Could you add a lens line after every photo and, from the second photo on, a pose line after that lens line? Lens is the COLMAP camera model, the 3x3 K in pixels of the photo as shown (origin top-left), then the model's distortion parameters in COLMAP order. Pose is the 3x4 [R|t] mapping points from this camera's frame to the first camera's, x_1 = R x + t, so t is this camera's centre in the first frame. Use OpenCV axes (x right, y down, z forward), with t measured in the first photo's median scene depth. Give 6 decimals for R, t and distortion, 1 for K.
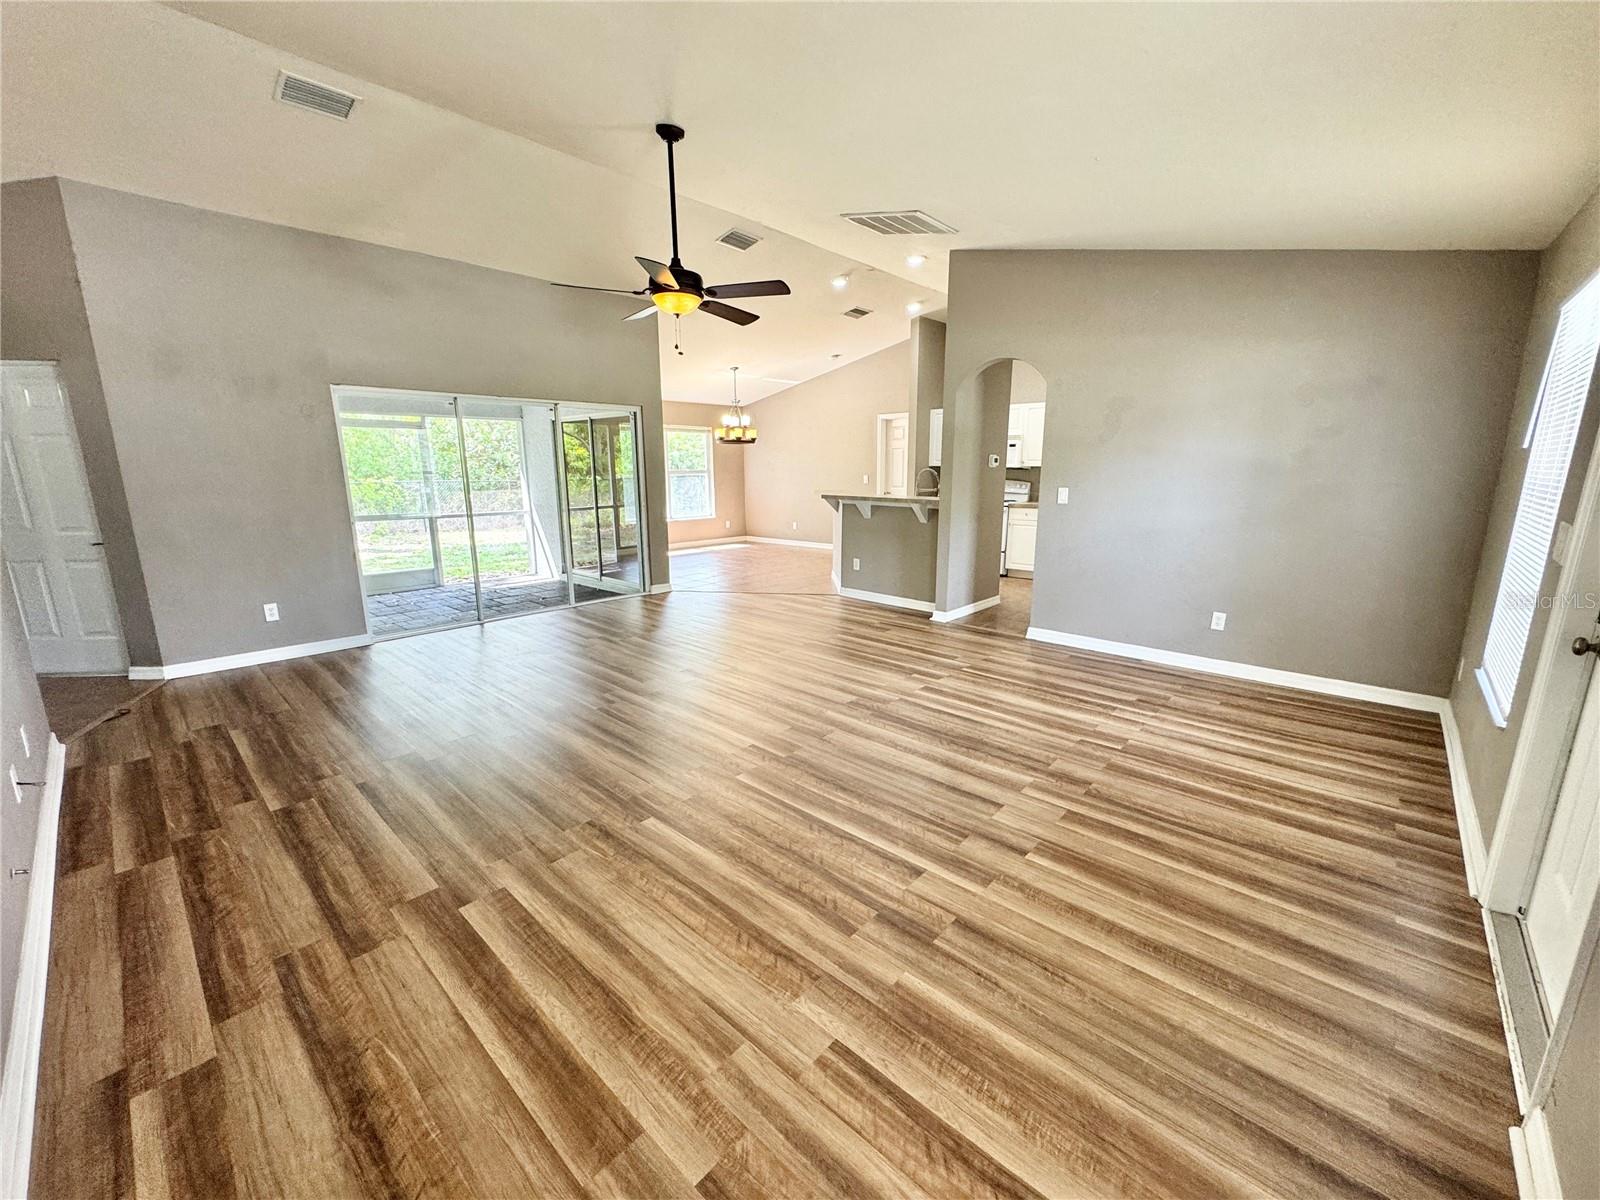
lens RADIAL K [[639.2, 0, 803.0], [0, 639.2, 600.9], [0, 0, 1]] dist [-0.006427, 0.000955]
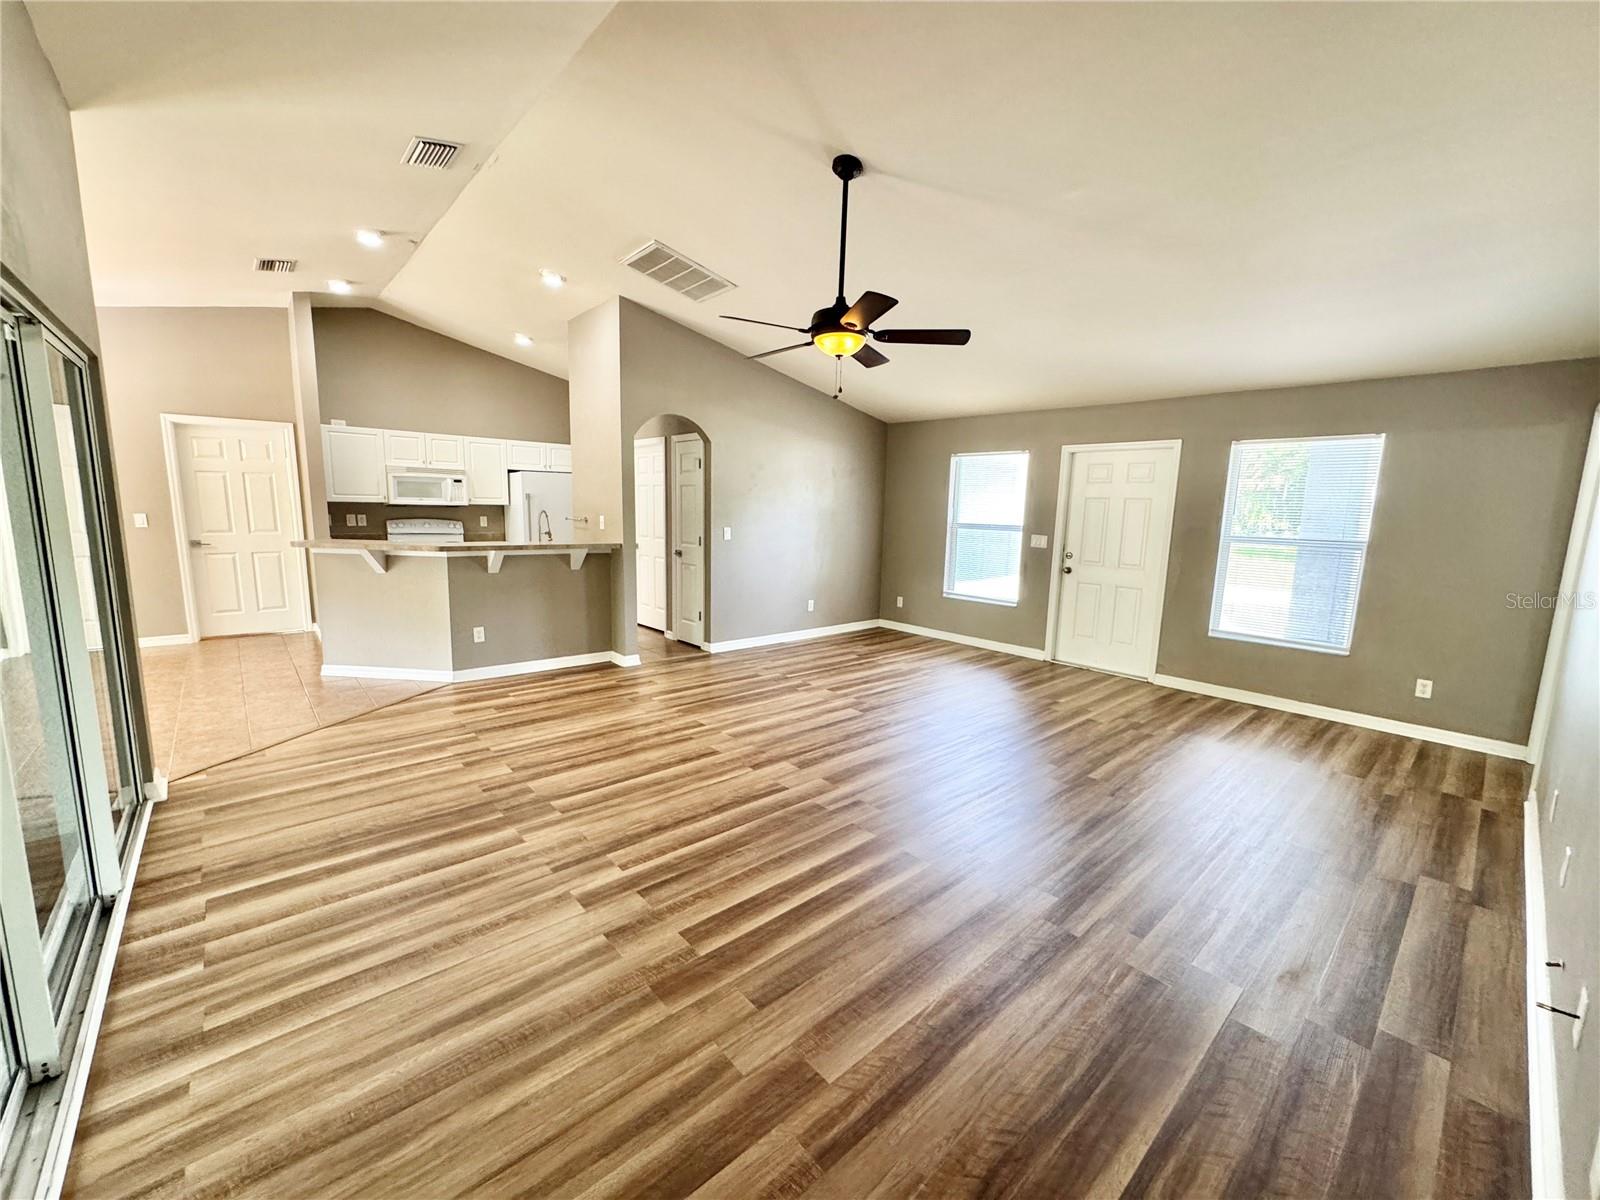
lens RADIAL K [[639.2, 0, 800.1], [0, 639.2, 601.6], [0, 0, 1]] dist [-0.006427, 0.000955]
pose [[0.104931, -0.144573, 0.983915, -0.950416], [0.184506, 0.975030, 0.123590, -0.184013], [-0.977214, 0.168570, 0.128985, 0.813498]]
